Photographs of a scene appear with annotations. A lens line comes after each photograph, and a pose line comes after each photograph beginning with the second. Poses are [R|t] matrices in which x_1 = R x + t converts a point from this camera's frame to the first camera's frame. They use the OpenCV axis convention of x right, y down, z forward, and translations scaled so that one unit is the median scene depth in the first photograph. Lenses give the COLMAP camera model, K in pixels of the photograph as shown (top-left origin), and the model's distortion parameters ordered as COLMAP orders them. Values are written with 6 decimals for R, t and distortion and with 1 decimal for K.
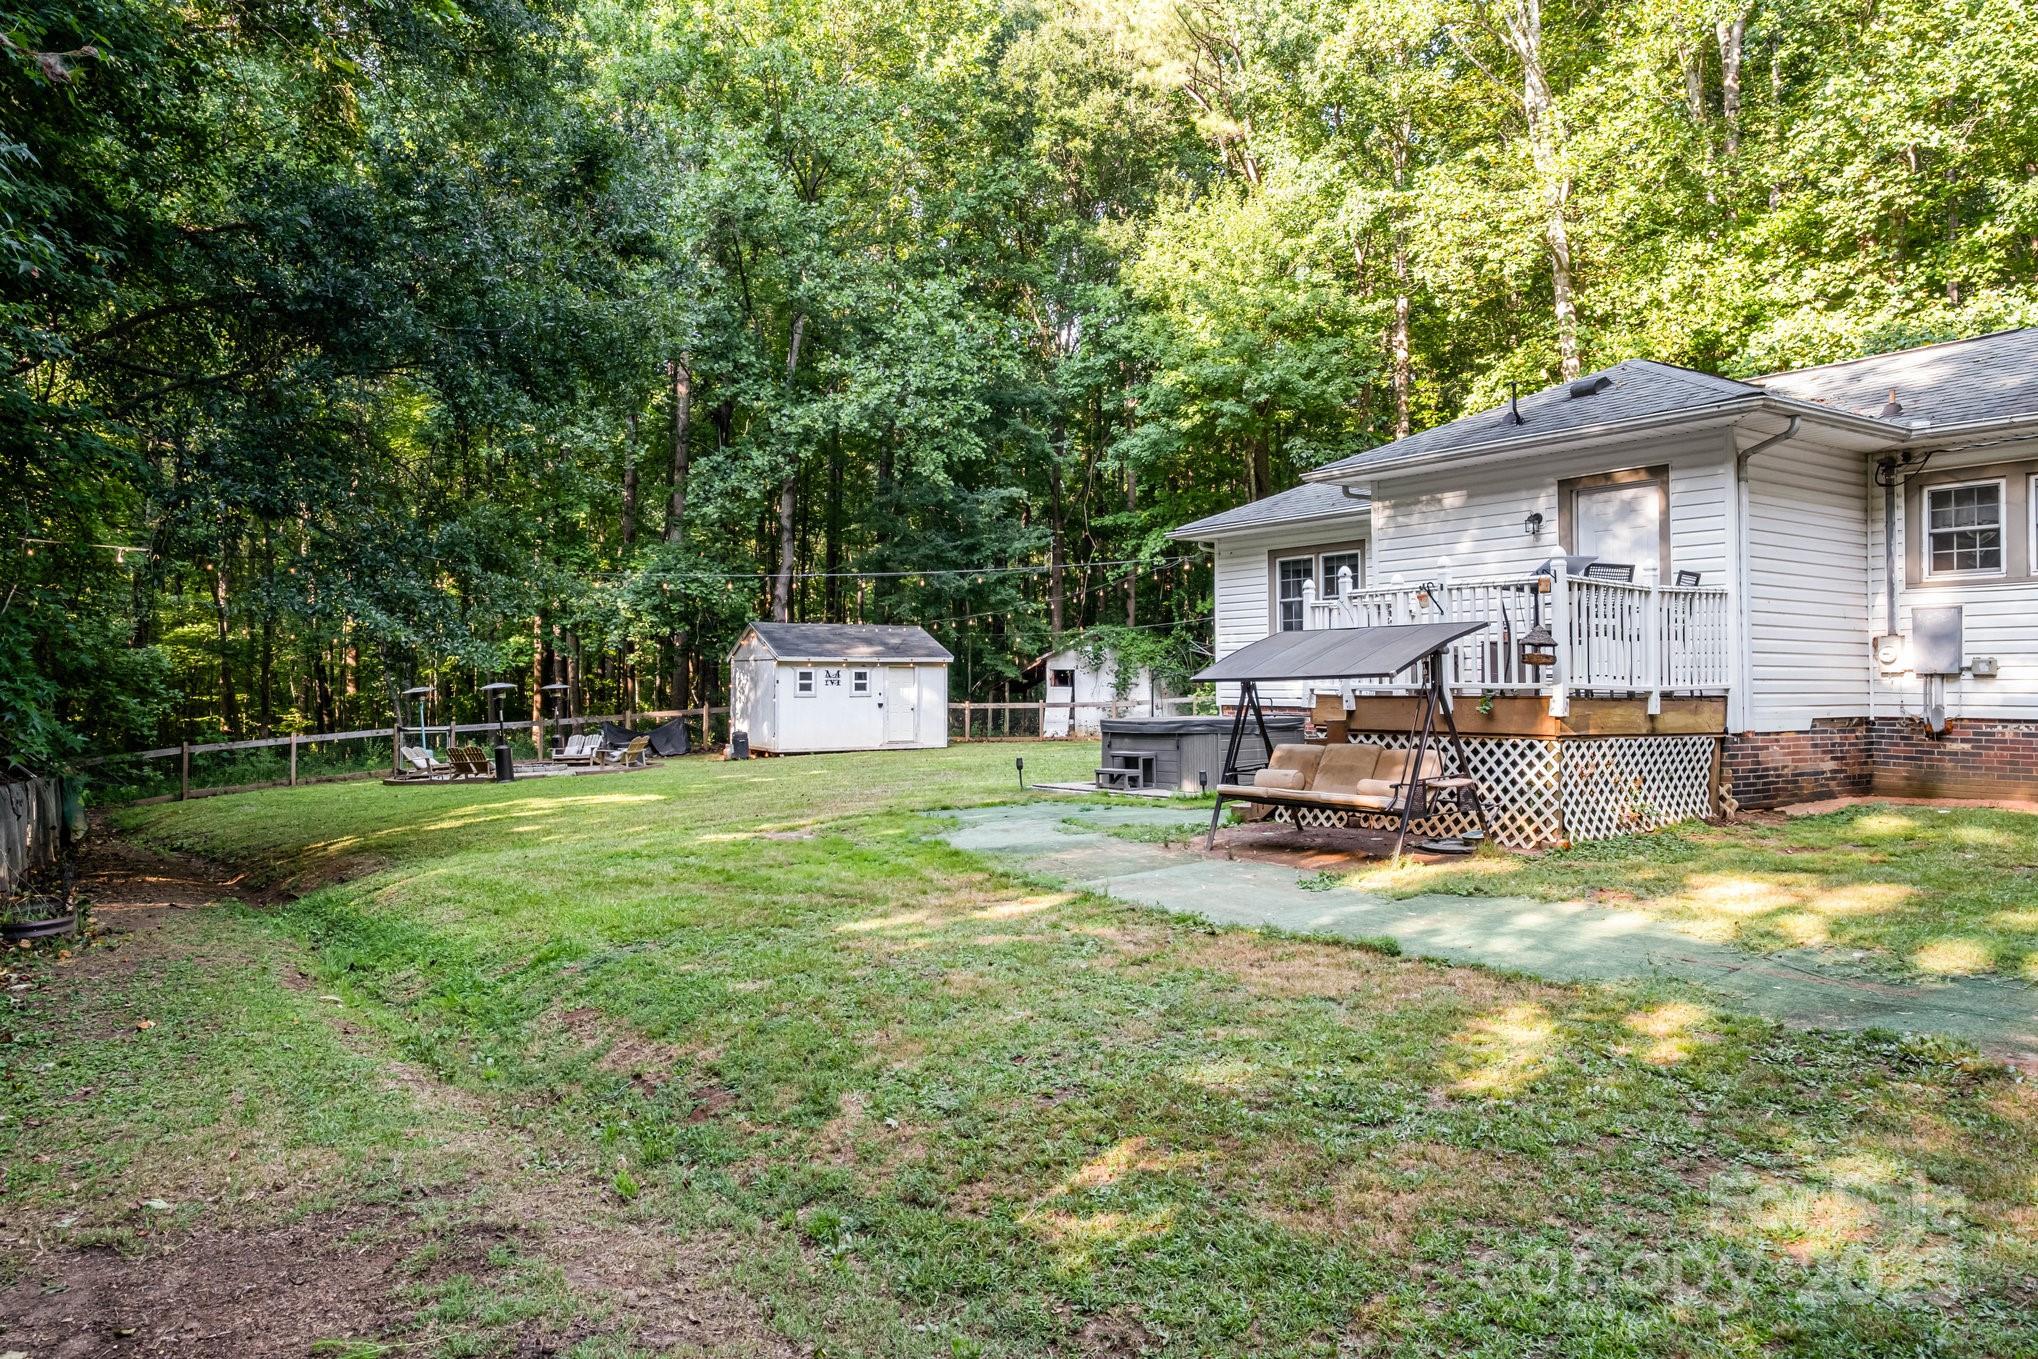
lens RADIAL K [[1310.7, 0, 1014.6], [0, 1310.7, 639.6], [0, 0, 1]] dist [0.025177, 0.000001]
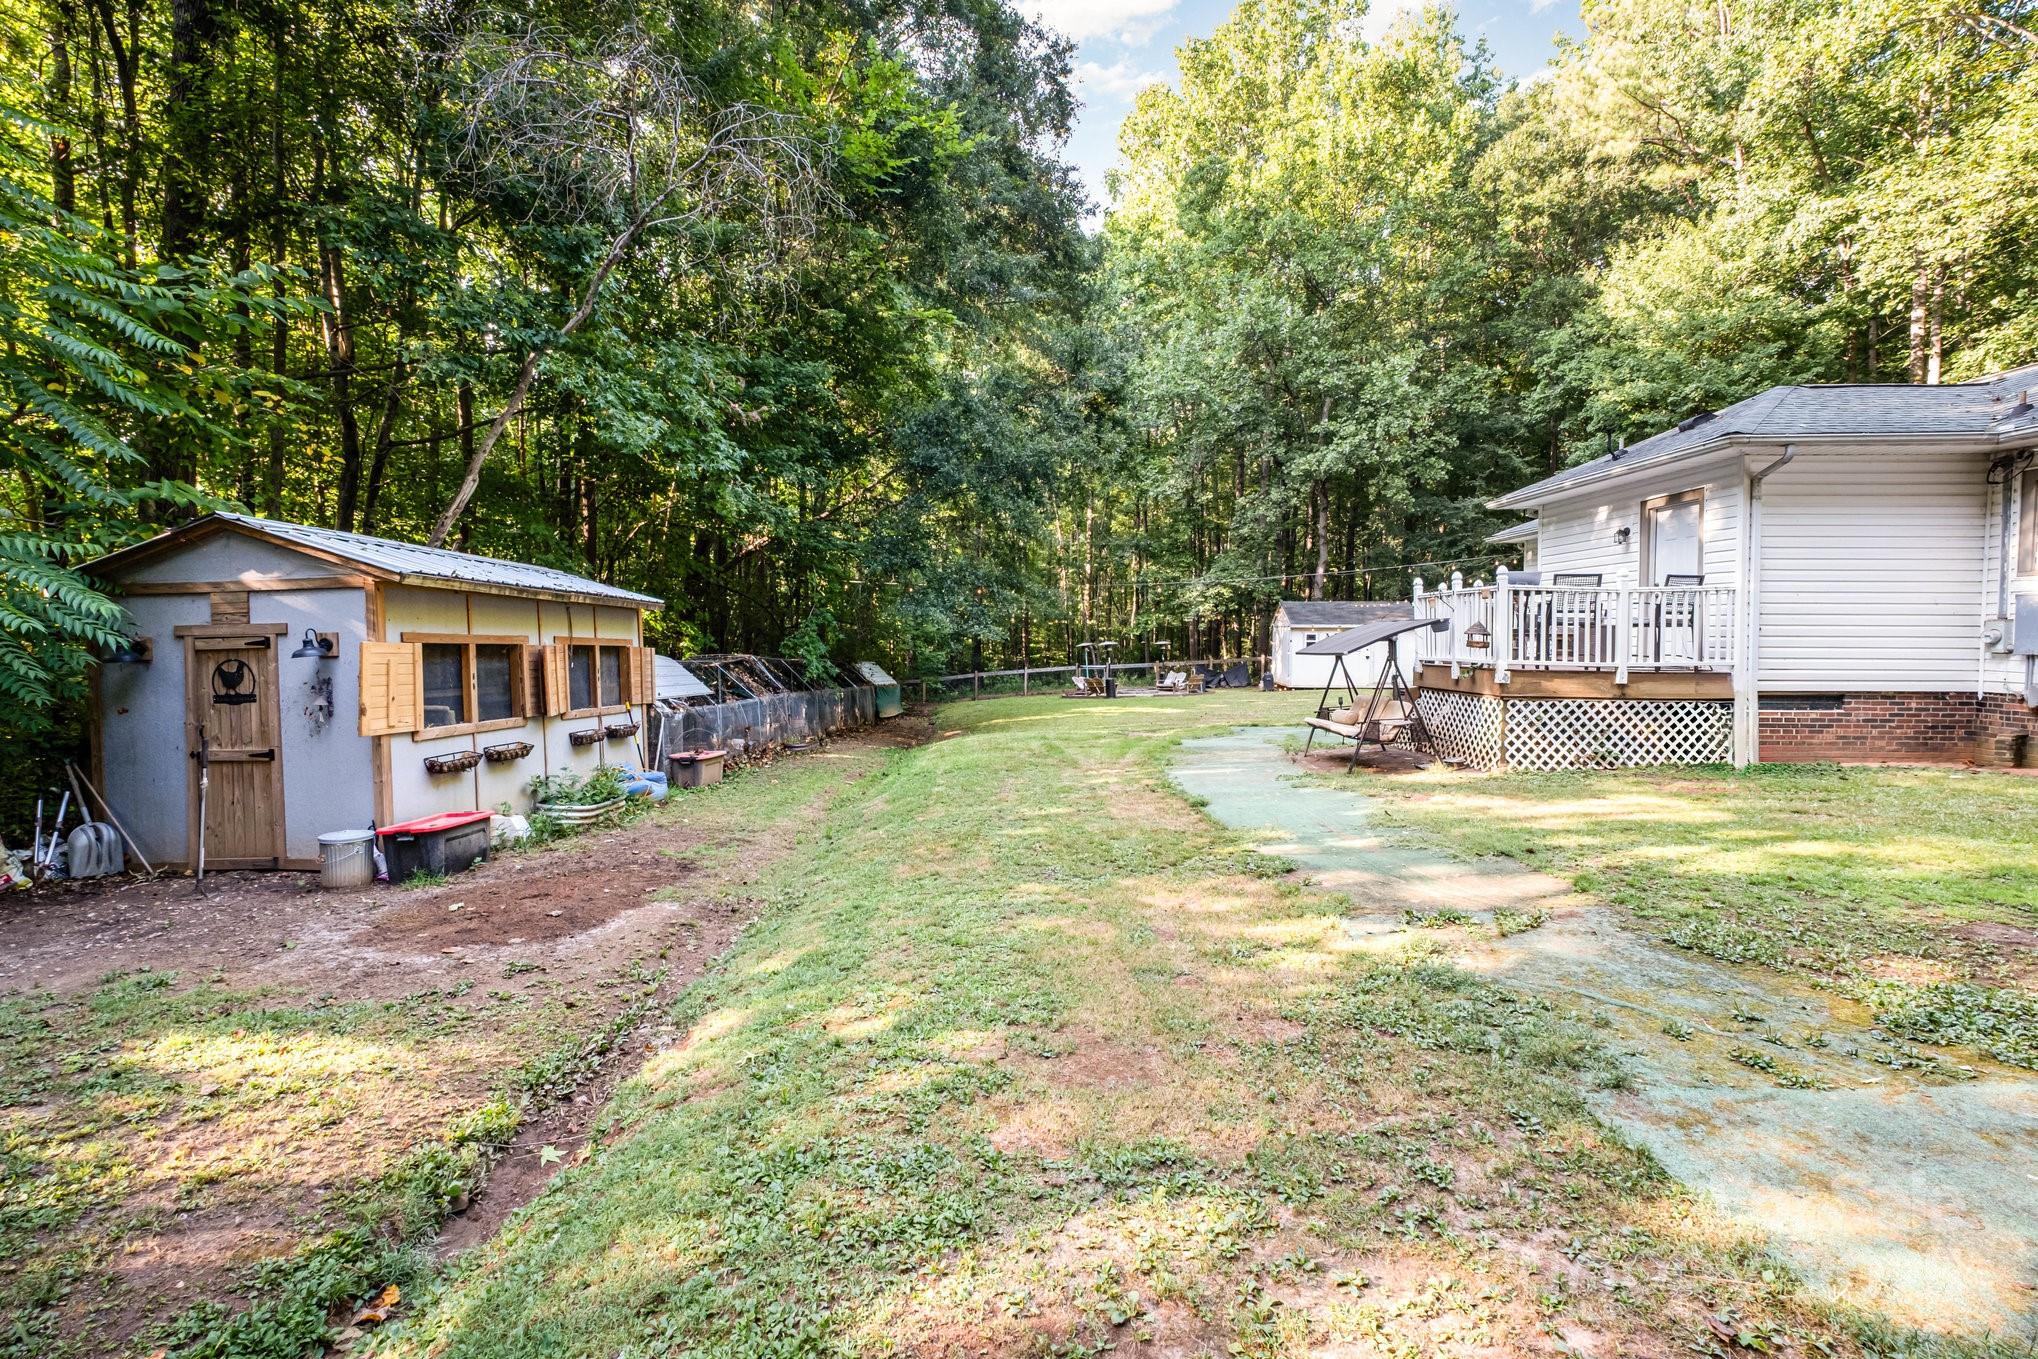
lens RADIAL K [[898.3, 0, 1007.8], [0, 898.3, 670.4], [0, 0, 1]] dist [0.000058, 0.000214]
pose [[0.808935, 0.026454, -0.587303, 0.167943], [0.016221, 0.997602, 0.067277, -0.009419], [0.587675, -0.063950, 0.806566, -0.035729]]
